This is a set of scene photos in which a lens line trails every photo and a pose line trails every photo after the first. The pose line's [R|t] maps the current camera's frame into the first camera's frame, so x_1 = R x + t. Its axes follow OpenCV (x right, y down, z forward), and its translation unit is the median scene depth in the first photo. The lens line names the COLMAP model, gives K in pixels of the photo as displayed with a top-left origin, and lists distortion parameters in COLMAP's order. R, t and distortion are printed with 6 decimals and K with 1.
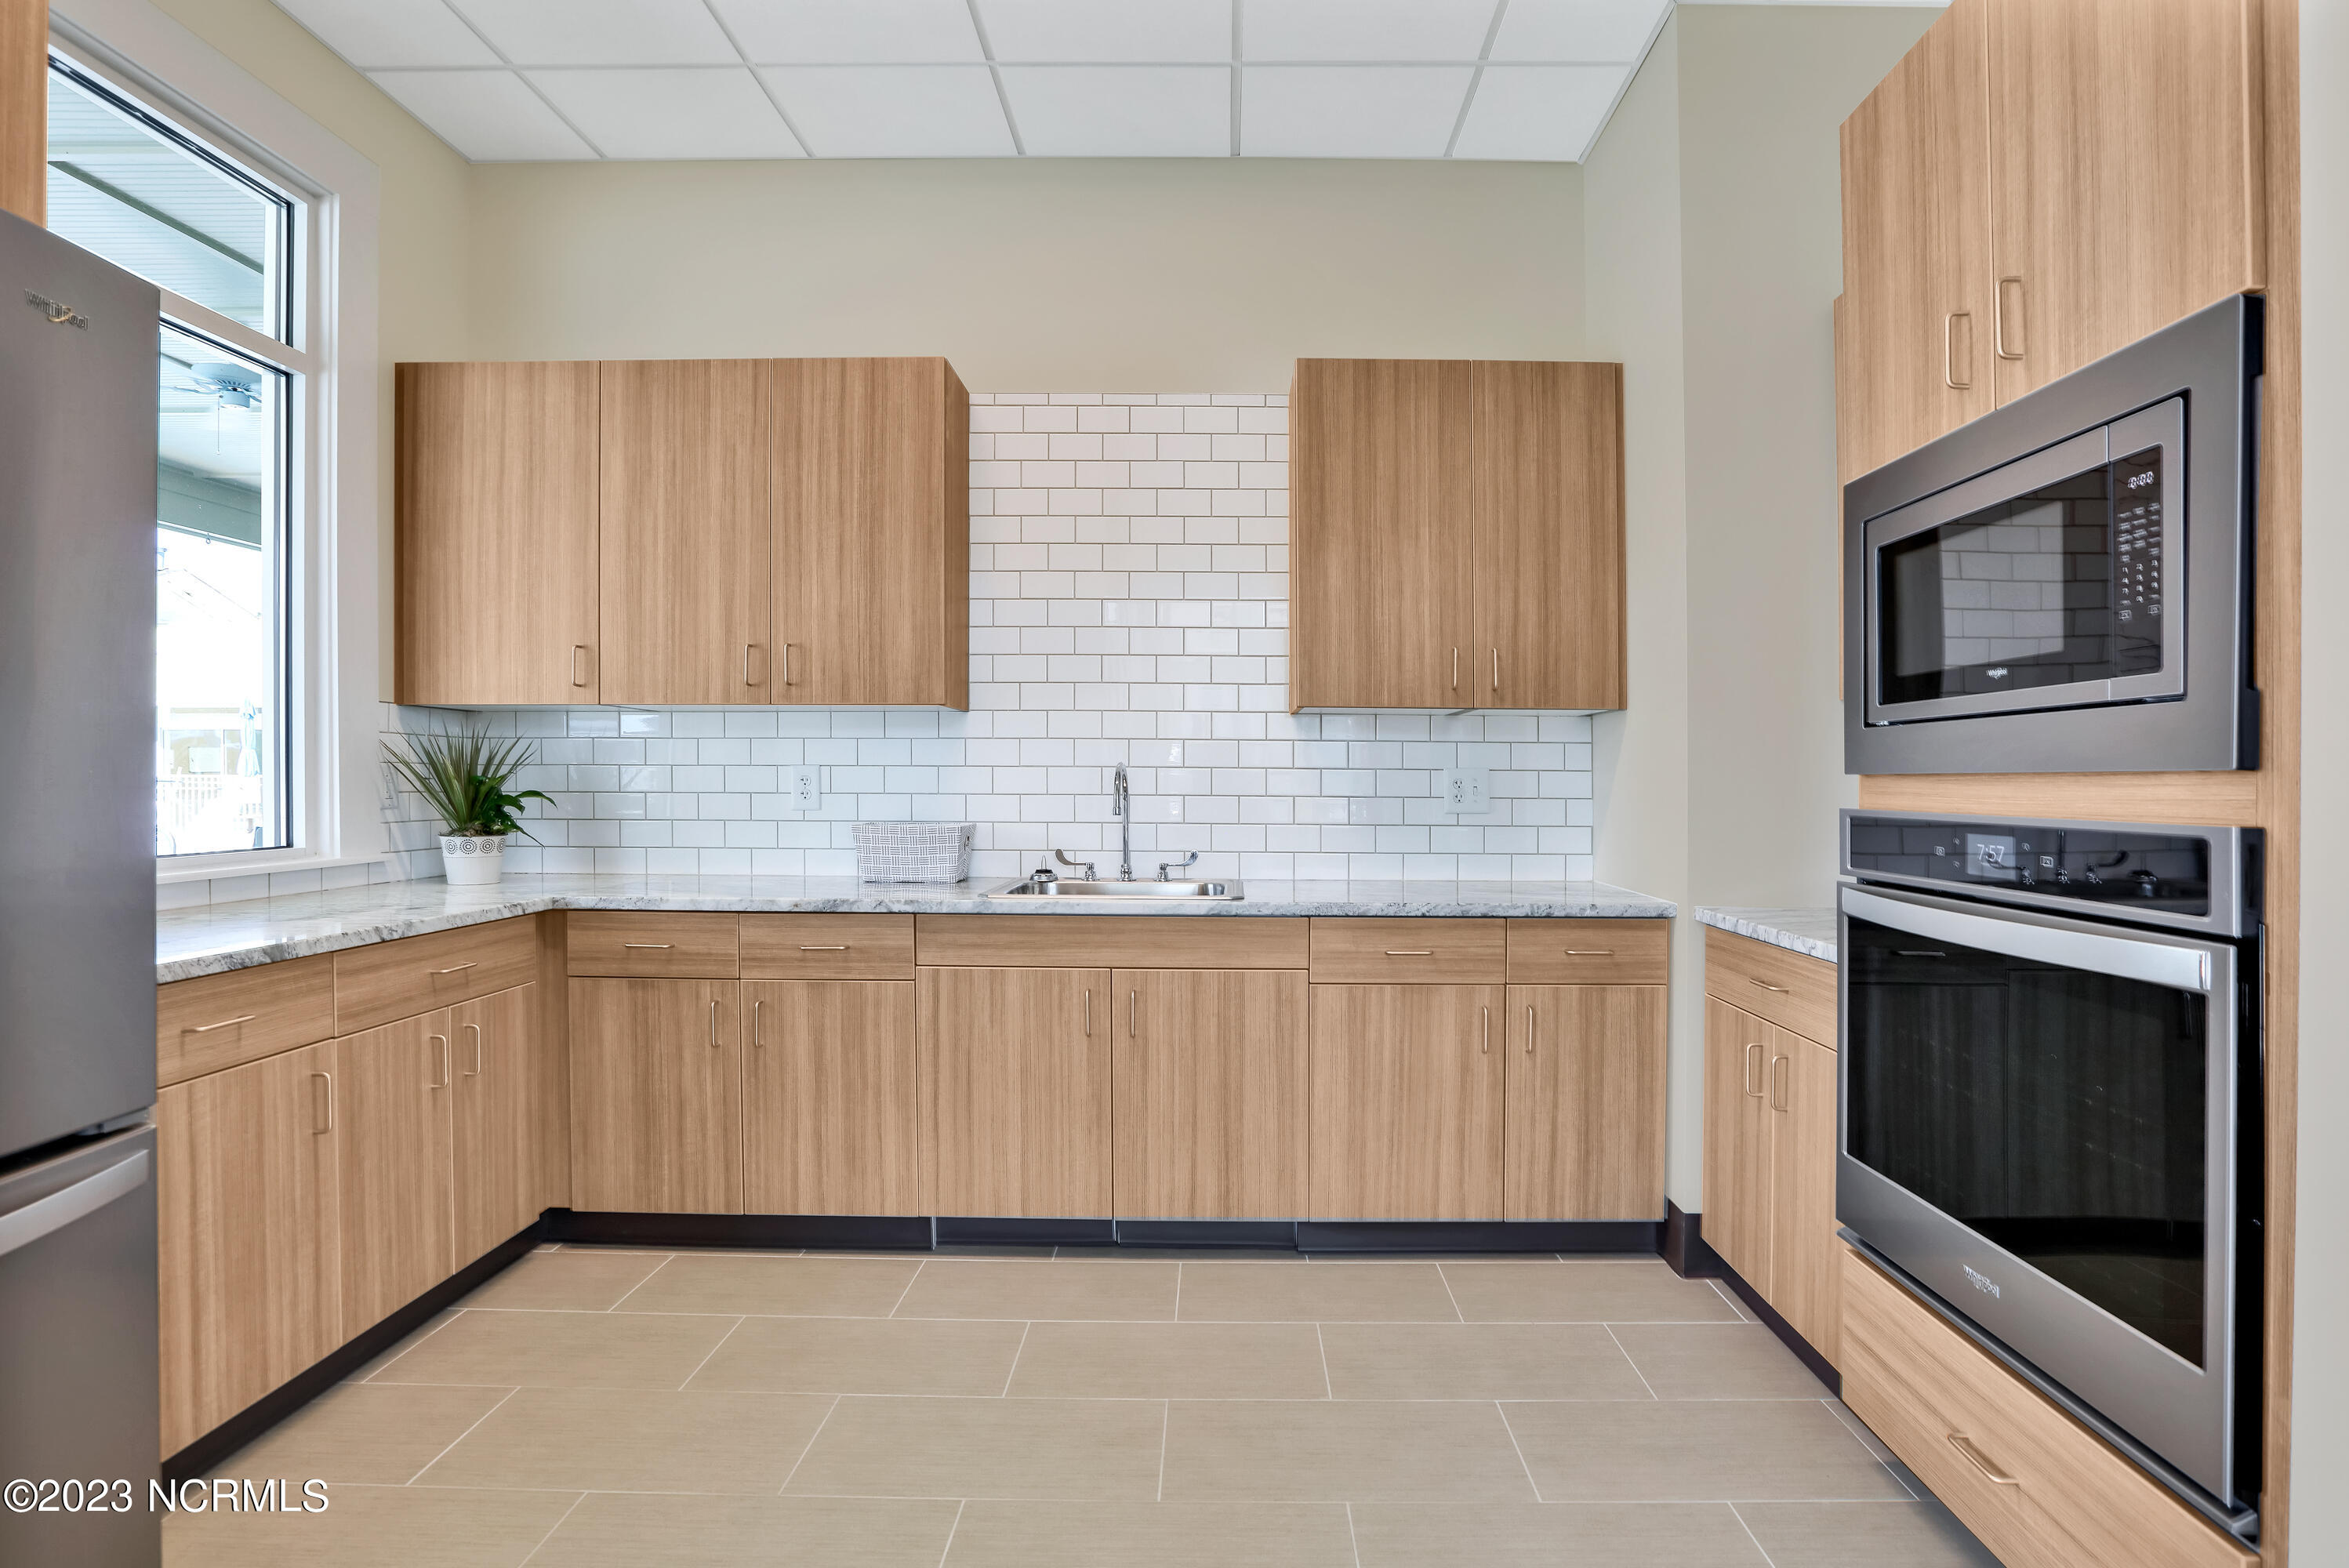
lens RADIAL K [[1187.9, 0, 1174.5], [0, 1187.9, 784.0], [0, 0, 1]] dist [0.000035, 0.000069]
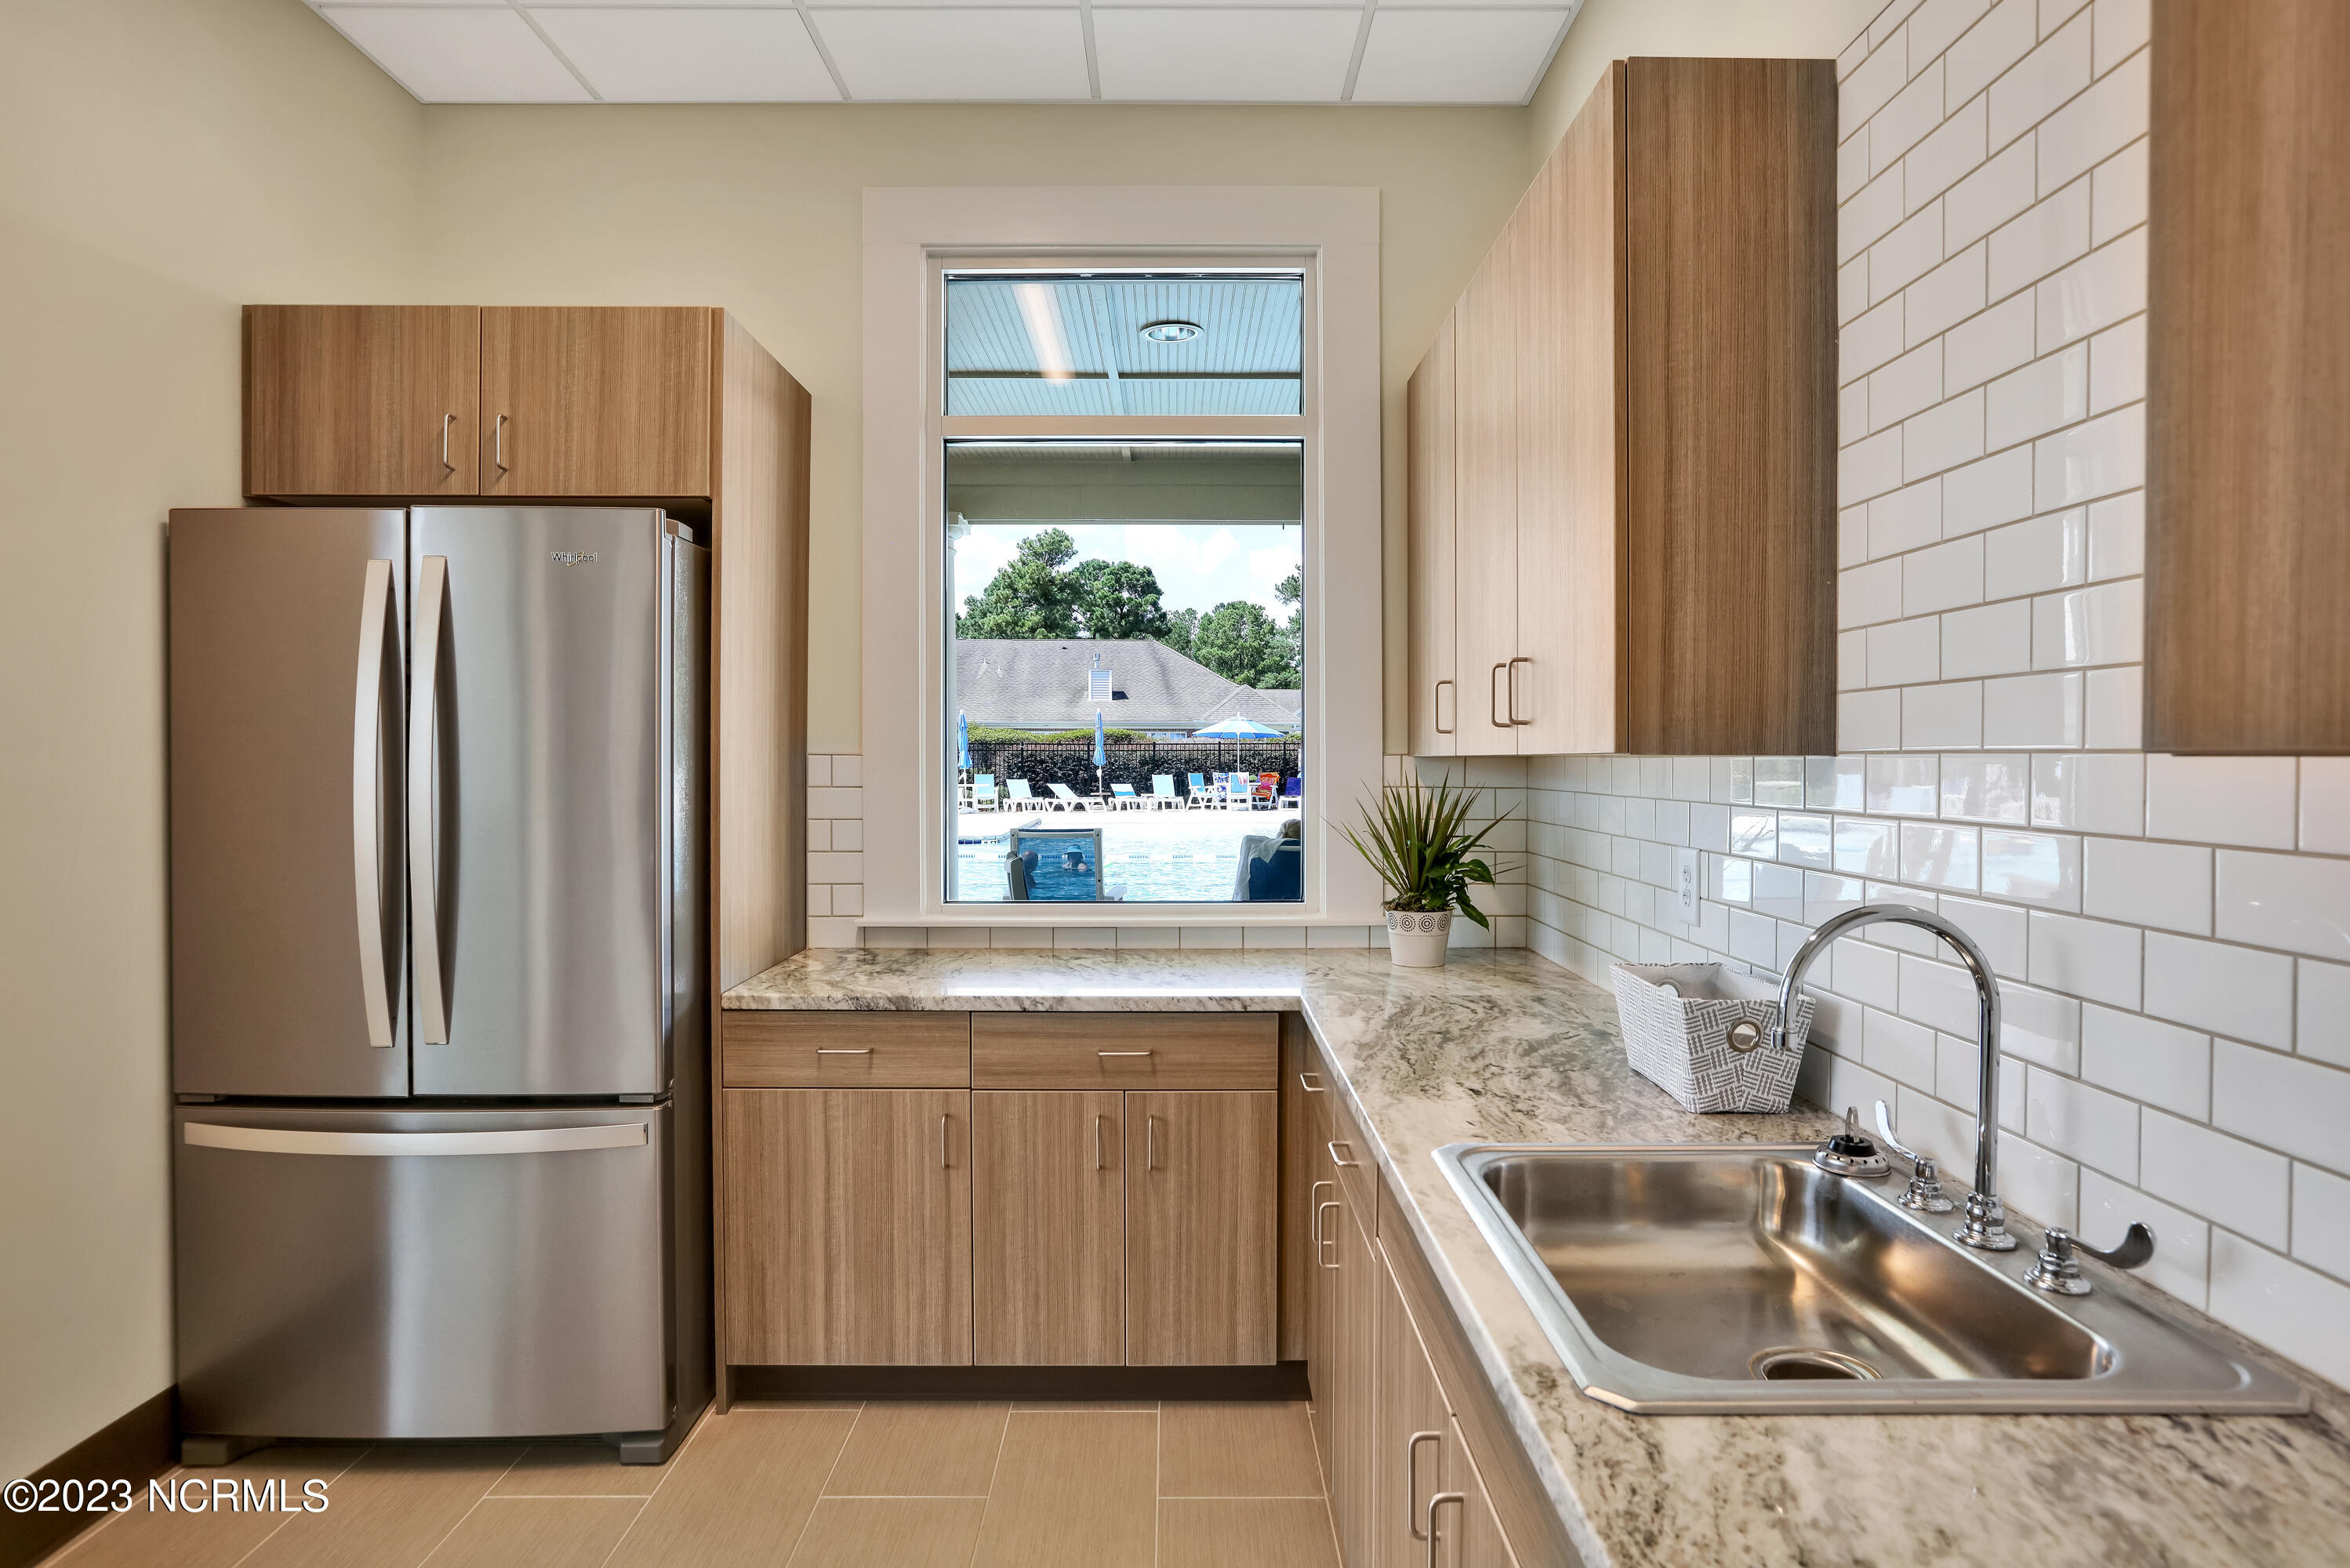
lens RADIAL K [[1303.0, 0, 1175.0], [0, 1303.0, 784.0], [0, 0, 1]] dist [-0.004444, -0.000356]
pose [[0.014263, 0.014162, -0.999798, 0.517805], [-0.002337, 0.999897, 0.014130, -0.090671], [0.999896, 0.002135, 0.014294, 1.187499]]
